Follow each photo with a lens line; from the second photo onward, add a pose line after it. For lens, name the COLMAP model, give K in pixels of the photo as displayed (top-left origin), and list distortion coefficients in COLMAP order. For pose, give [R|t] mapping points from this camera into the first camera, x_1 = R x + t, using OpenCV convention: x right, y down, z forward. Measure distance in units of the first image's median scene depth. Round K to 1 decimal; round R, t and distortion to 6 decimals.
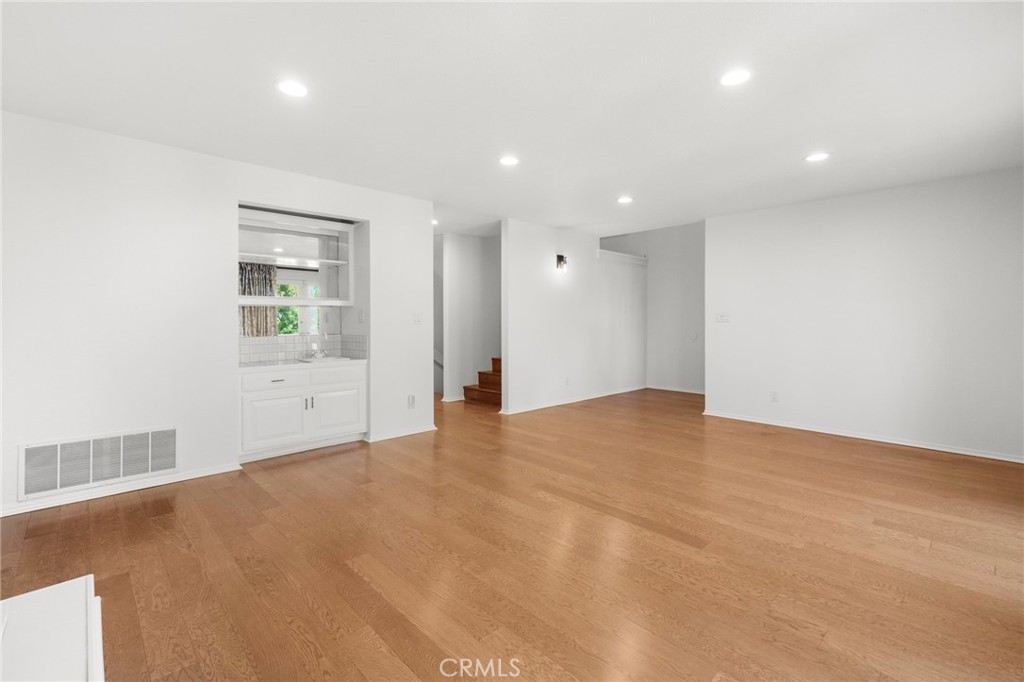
lens RADIAL K [[449.8, 0, 510.9], [0, 449.8, 322.4], [0, 0, 1]] dist [0.000757, 0.000146]
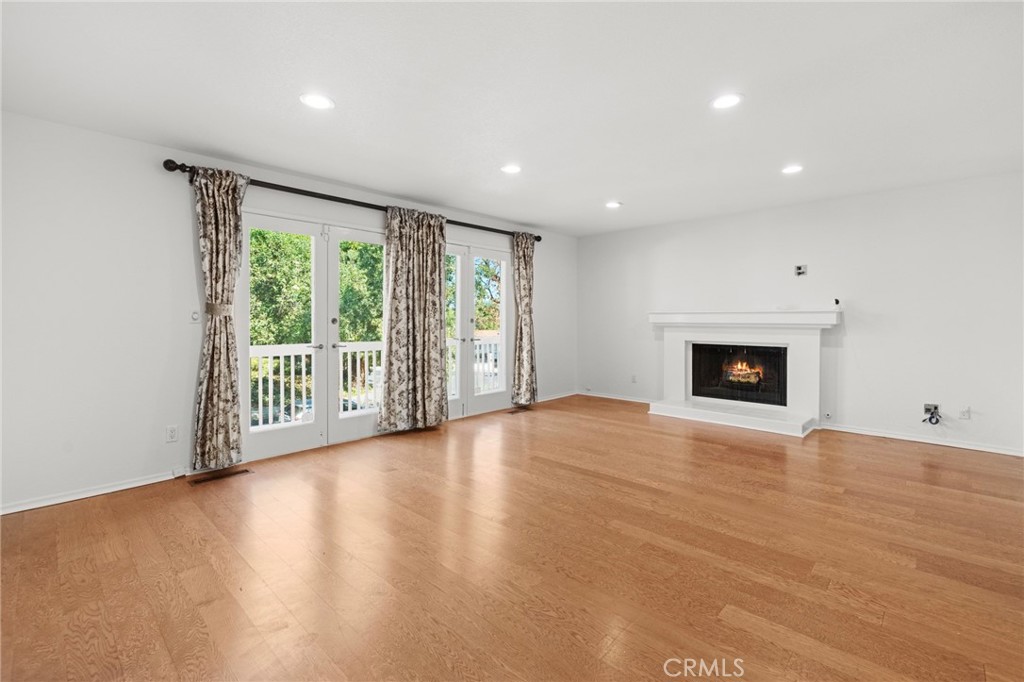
lens RADIAL K [[449.8, 0, 510.9], [0, 449.8, 322.4], [0, 0, 1]] dist [0.000757, 0.000146]
pose [[-0.998897, -0.000157, -0.046948, 0.452403], [-0.000334, 0.999993, 0.003758, 0.000633], [0.046947, 0.003769, -0.998890, 2.030344]]
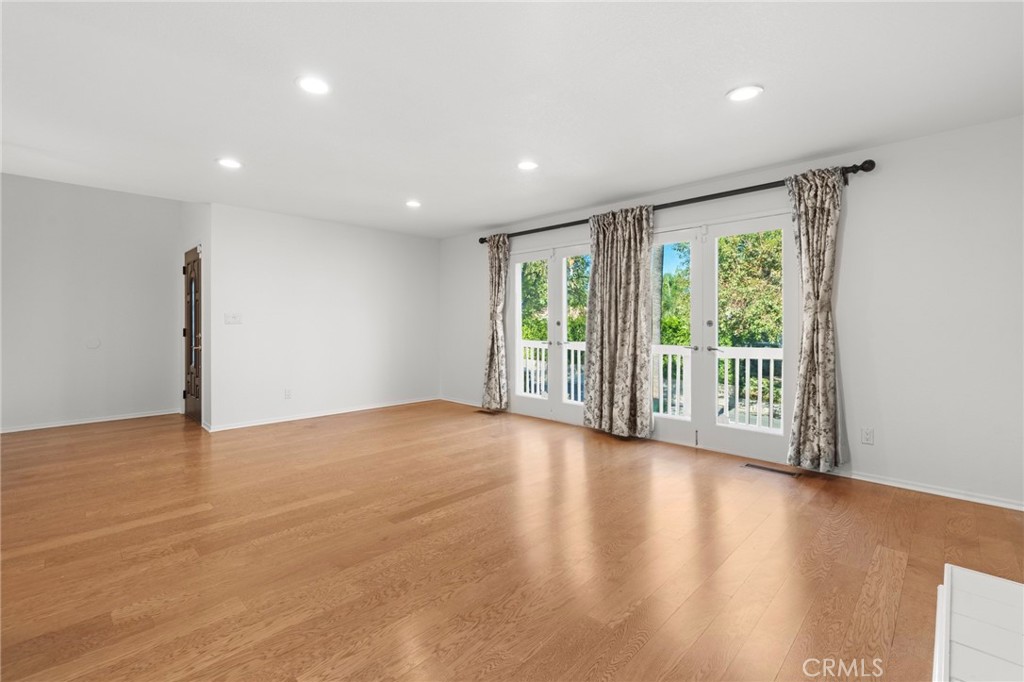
lens RADIAL K [[449.8, 0, 510.9], [0, 449.8, 322.4], [0, 0, 1]] dist [0.000757, 0.000146]
pose [[-0.033782, 0.001684, 0.999428, -0.818022], [-0.000037, 0.999999, -0.001686, -0.000402], [-0.999429, -0.000094, -0.033782, 0.858262]]
